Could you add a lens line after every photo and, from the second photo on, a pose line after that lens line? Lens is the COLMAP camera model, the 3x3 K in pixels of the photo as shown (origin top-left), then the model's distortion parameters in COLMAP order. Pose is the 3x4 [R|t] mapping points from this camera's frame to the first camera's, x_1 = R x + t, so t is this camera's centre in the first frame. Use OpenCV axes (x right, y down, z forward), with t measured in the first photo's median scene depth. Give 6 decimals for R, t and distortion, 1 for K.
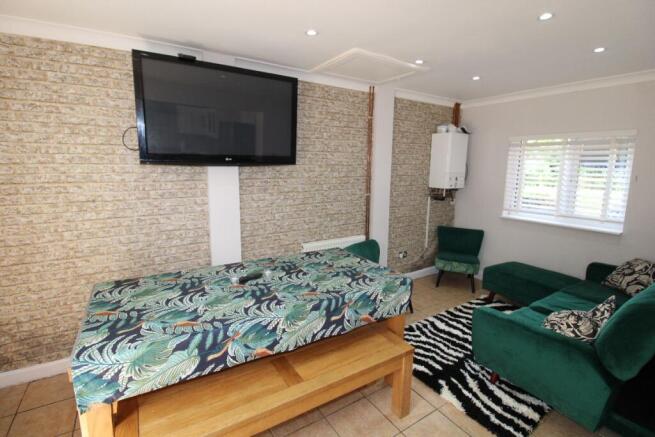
lens RADIAL K [[307.7, 0, 327.7], [0, 307.7, 219.4], [0, 0, 1]] dist [-0.015327, -0.000872]
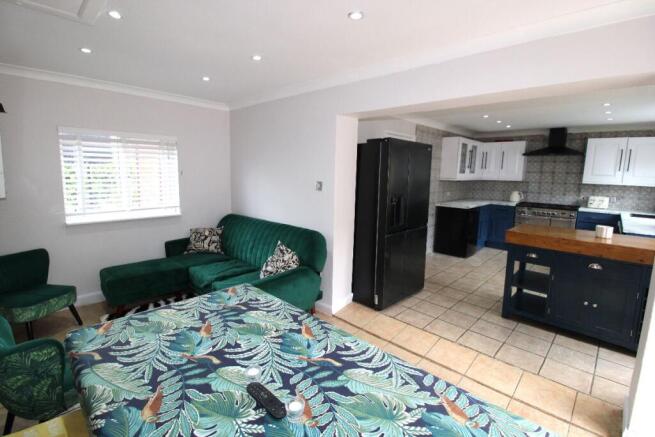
lens RADIAL K [[307.7, 0, 327.0], [0, 307.7, 211.3], [0, 0, 1]] dist [-0.015327, -0.000872]
pose [[-0.249173, -0.142639, 0.957897, -0.661919], [0.142343, 0.972958, 0.181909, -0.161856], [-0.957941, 0.181677, -0.222131, 0.919830]]
